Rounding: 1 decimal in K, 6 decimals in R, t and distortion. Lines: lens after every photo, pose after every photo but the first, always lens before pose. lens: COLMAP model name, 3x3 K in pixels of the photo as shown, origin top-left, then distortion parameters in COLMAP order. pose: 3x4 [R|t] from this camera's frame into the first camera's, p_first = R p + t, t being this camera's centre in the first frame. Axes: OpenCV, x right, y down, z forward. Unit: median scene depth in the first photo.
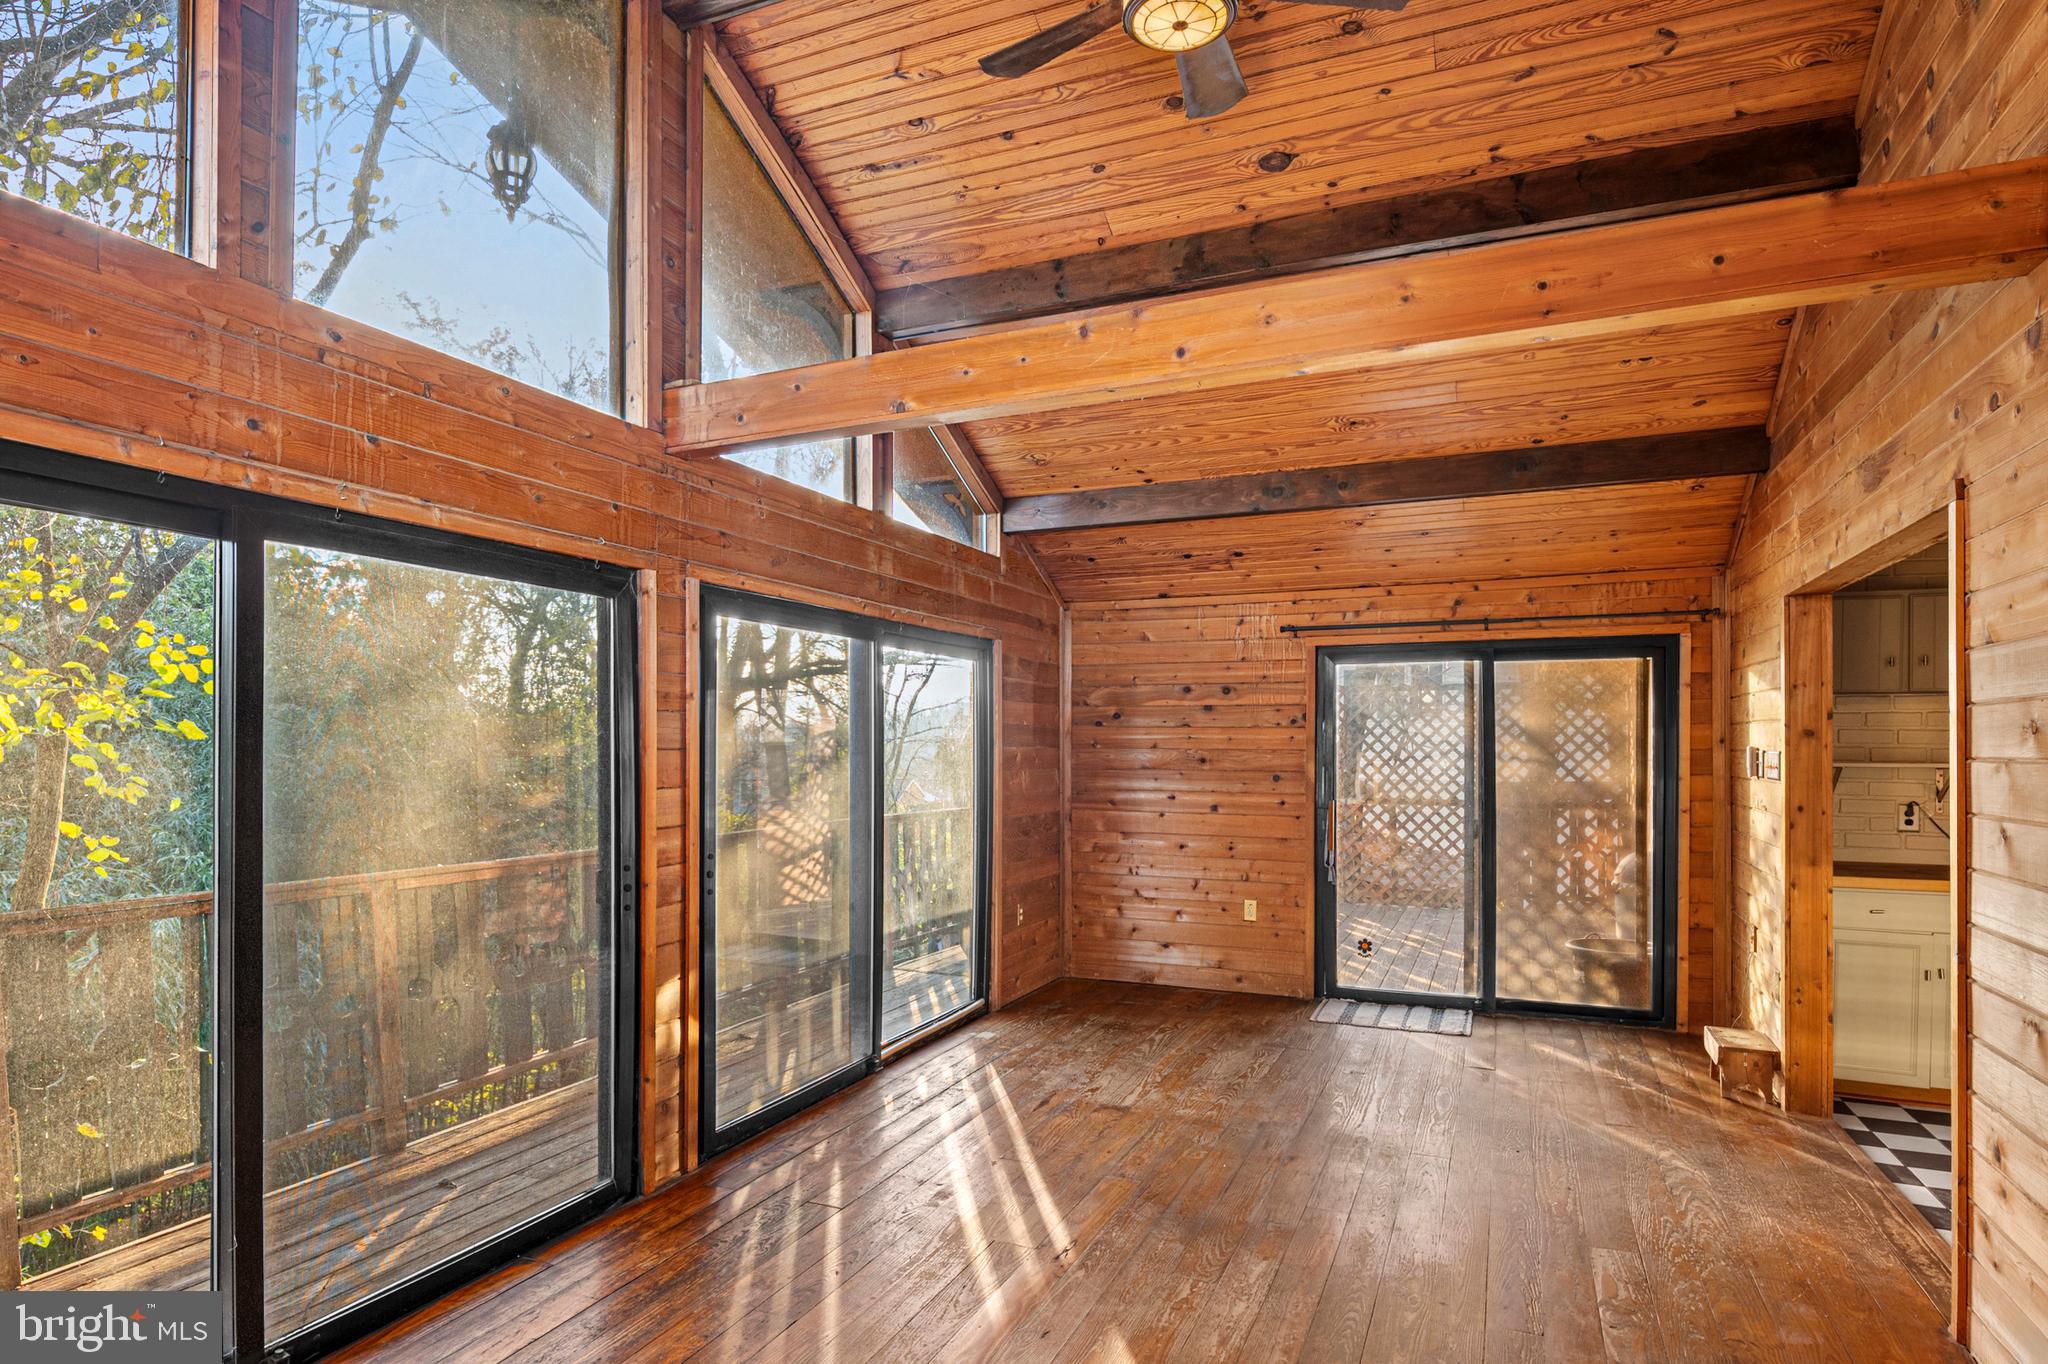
lens RADIAL K [[1113.2, 0, 1027.5], [0, 1113.2, 746.7], [0, 0, 1]] dist [0.002189, -0.005140]
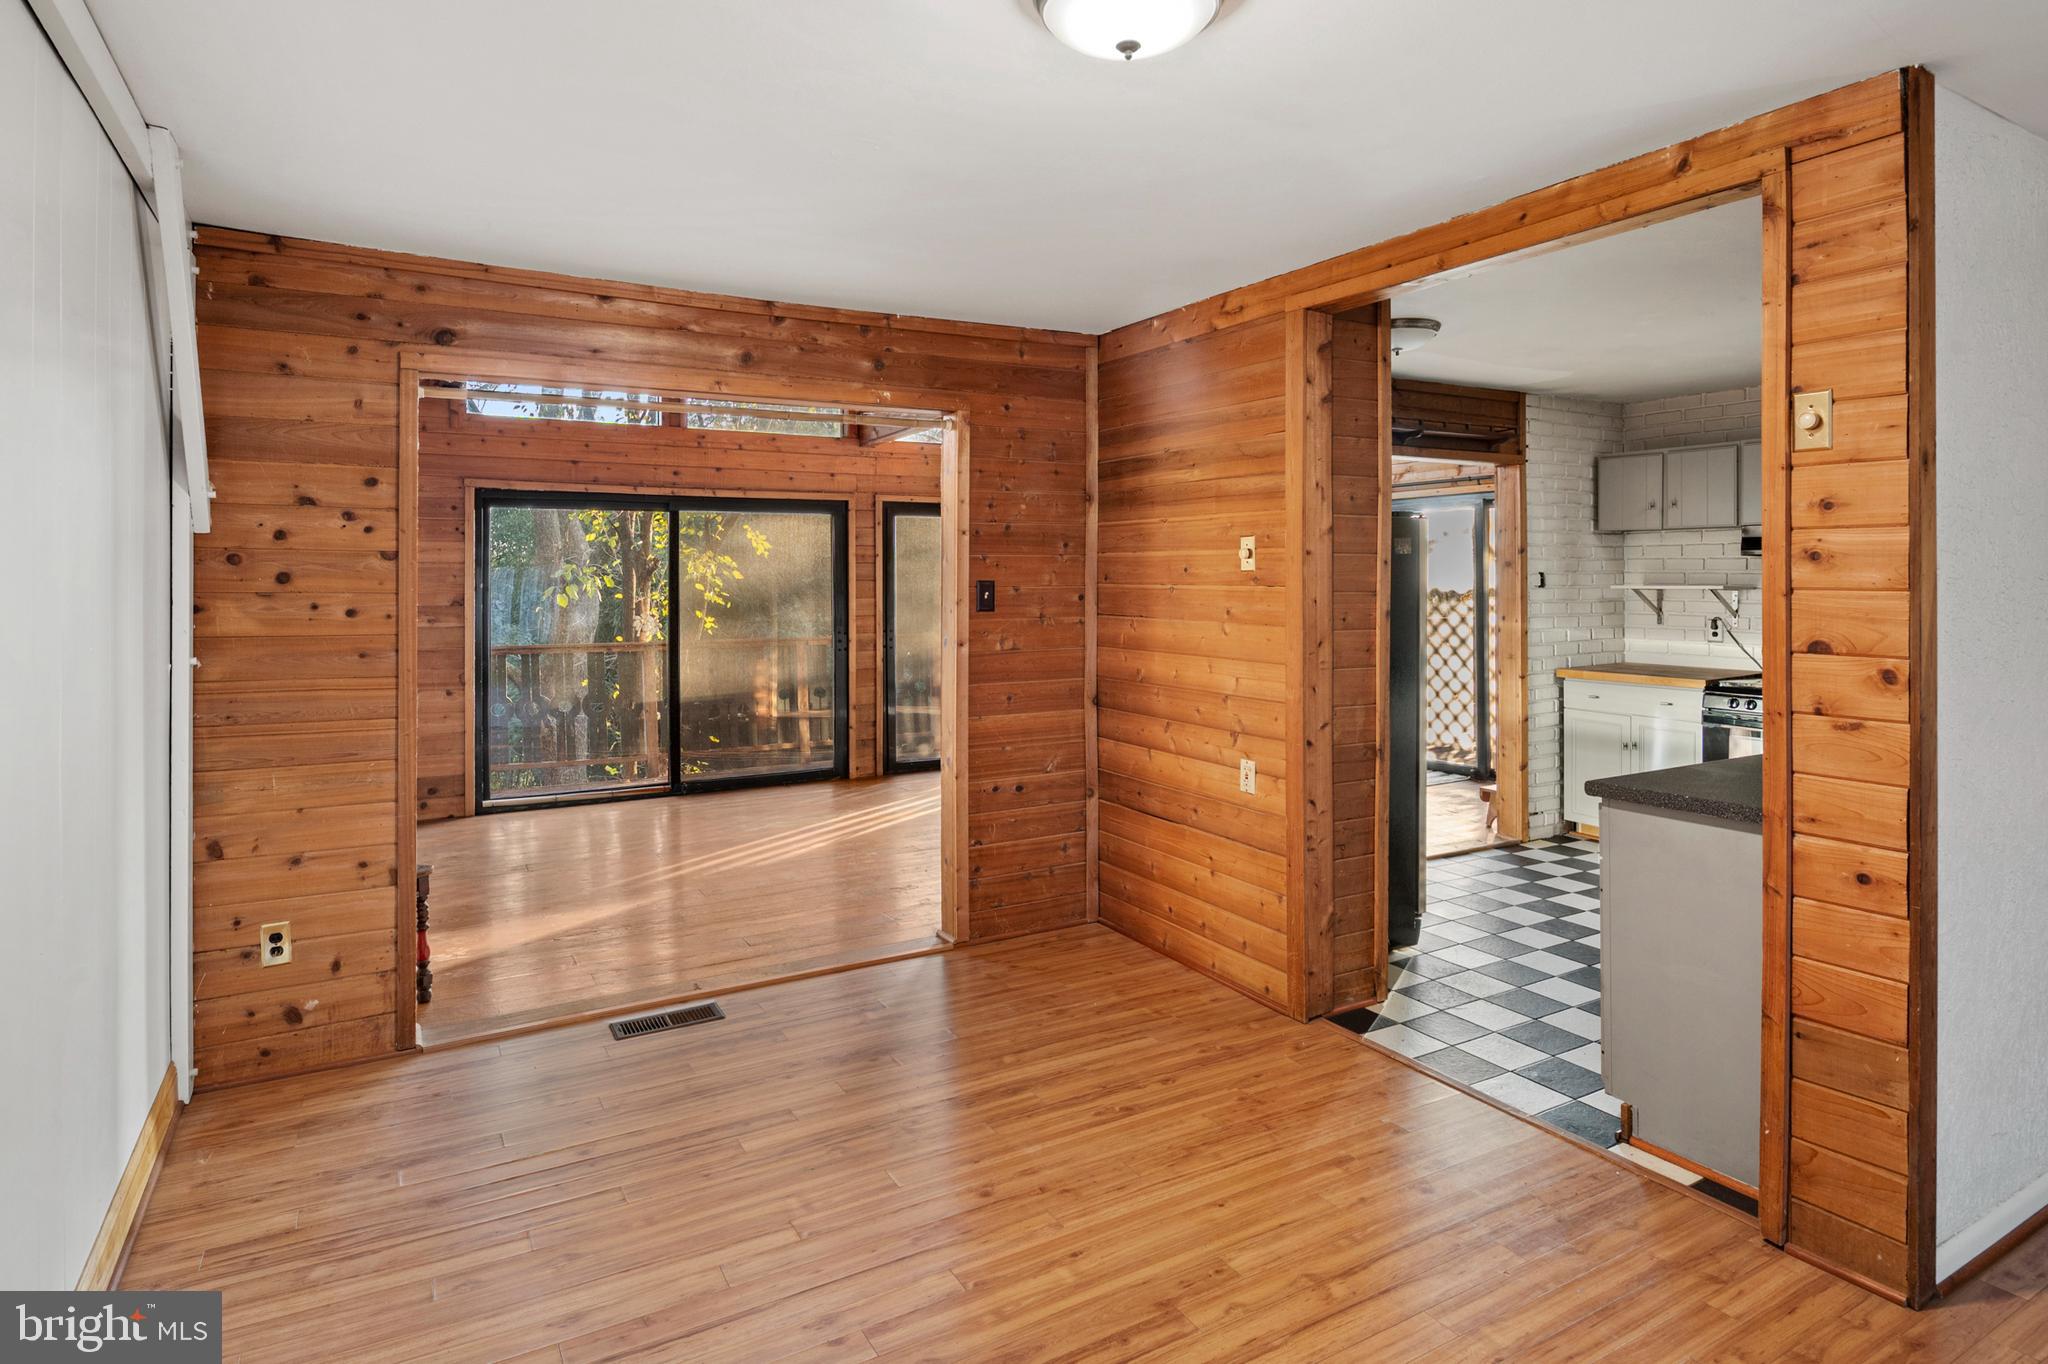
lens RADIAL K [[1113.2, 0, 1020.4], [0, 1113.2, 582.8], [0, 0, 1]] dist [0.002189, -0.005140]
pose [[0.802178, -0.004659, -0.597067, 0.904371], [0.006310, 0.999980, 0.000675, 0.005703], [0.597052, -0.004309, 0.802191, -0.429924]]
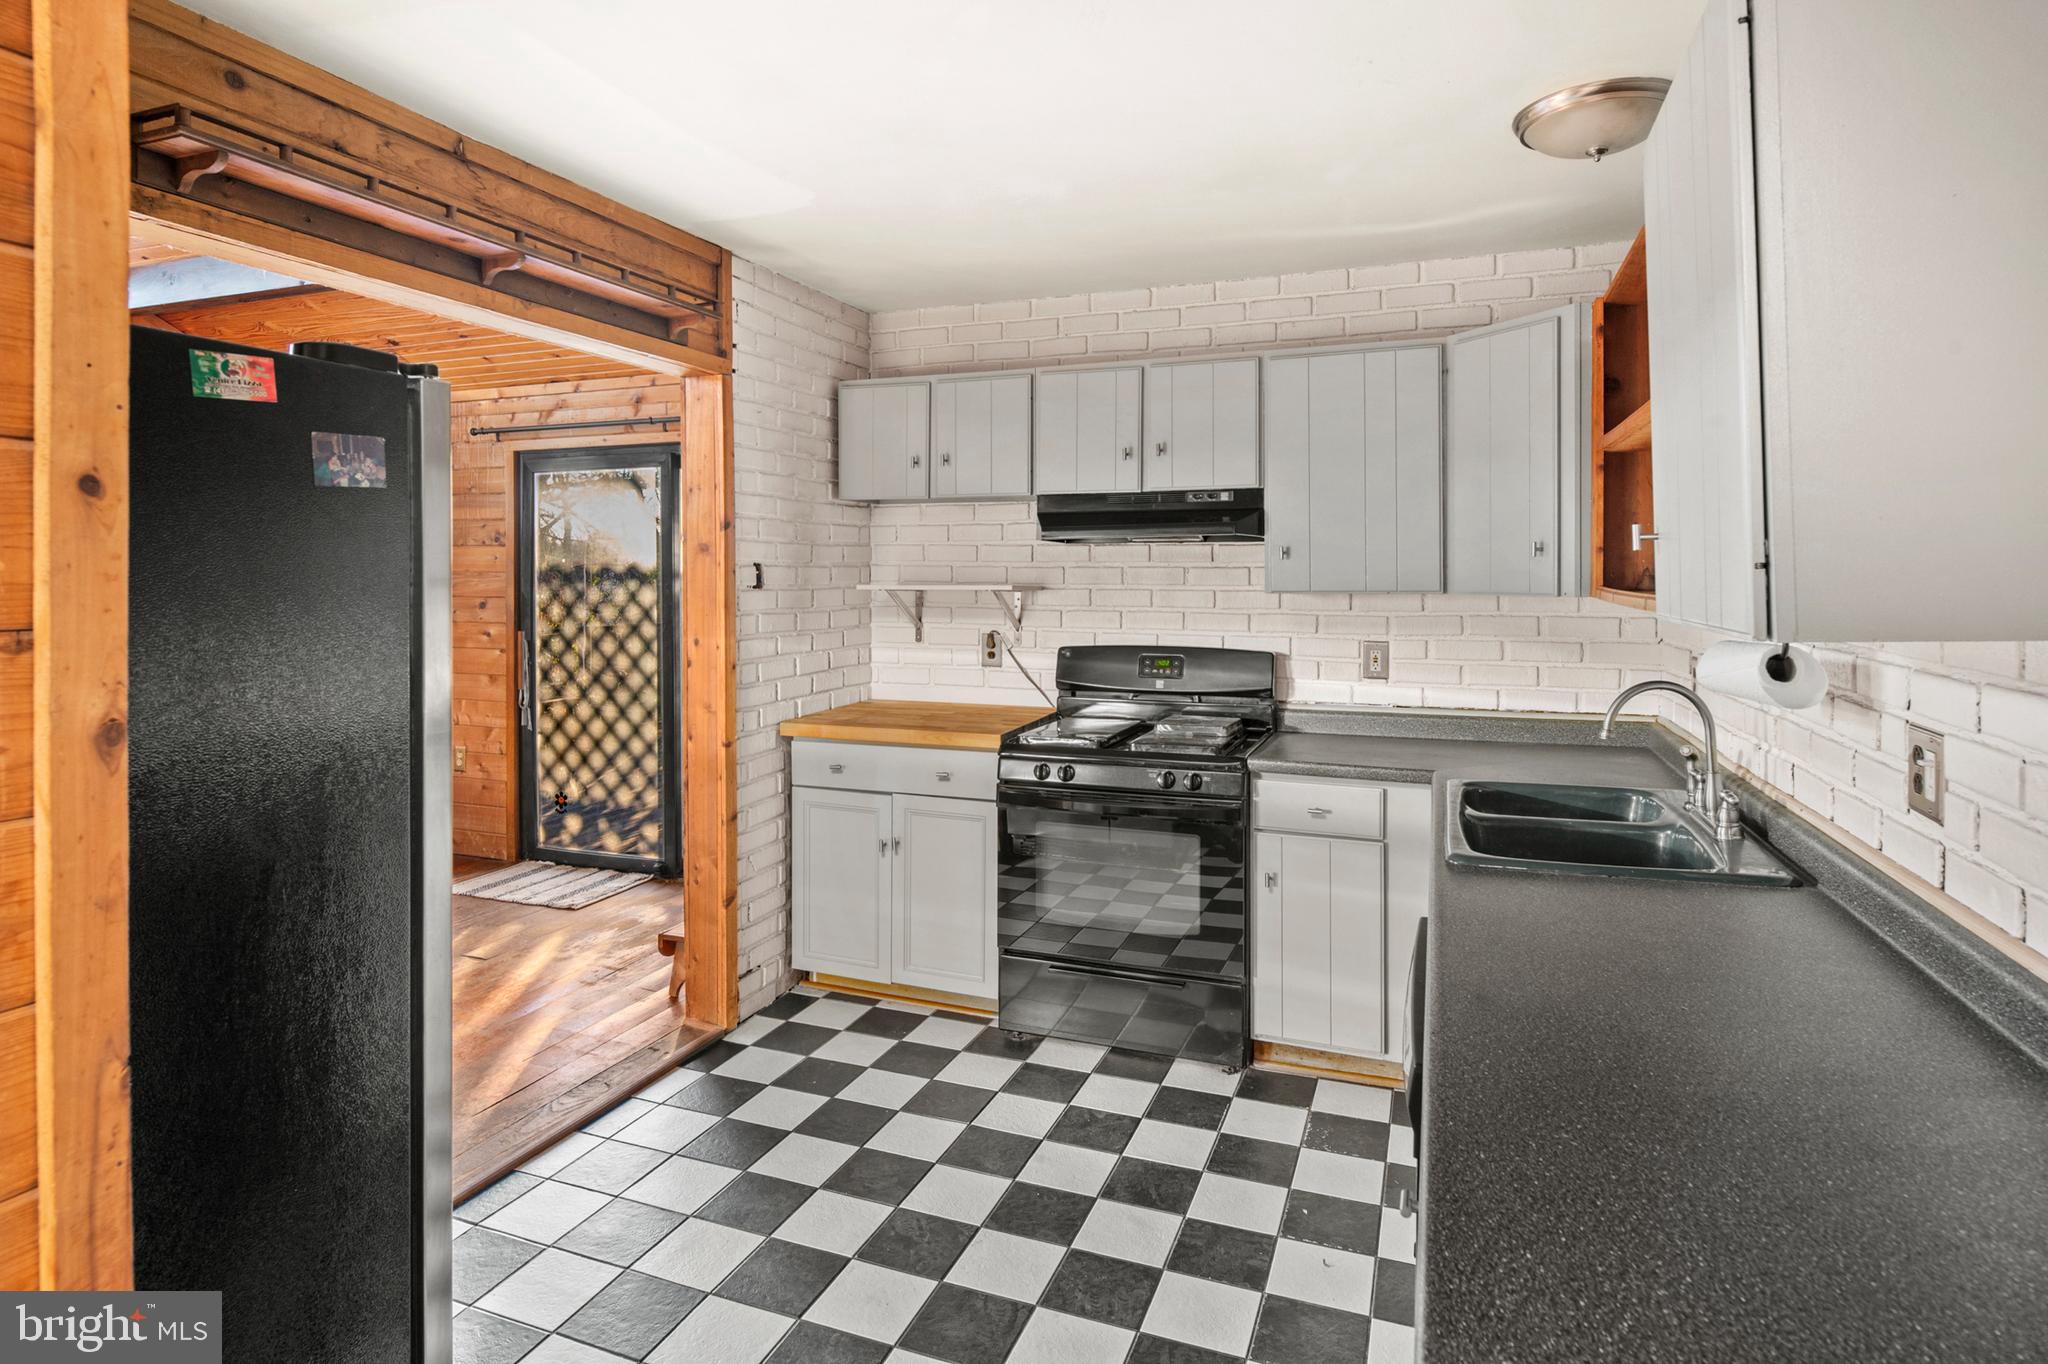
lens RADIAL K [[1113.2, 0, 1007.5], [0, 1113.2, 577.4], [0, 0, 1]] dist [0.002189, -0.005140]
pose [[0.999548, -0.005440, 0.029578, 0.774869], [0.005234, 0.999961, 0.007057, 0.003372], [-0.029615, -0.006899, 0.999538, 0.162325]]
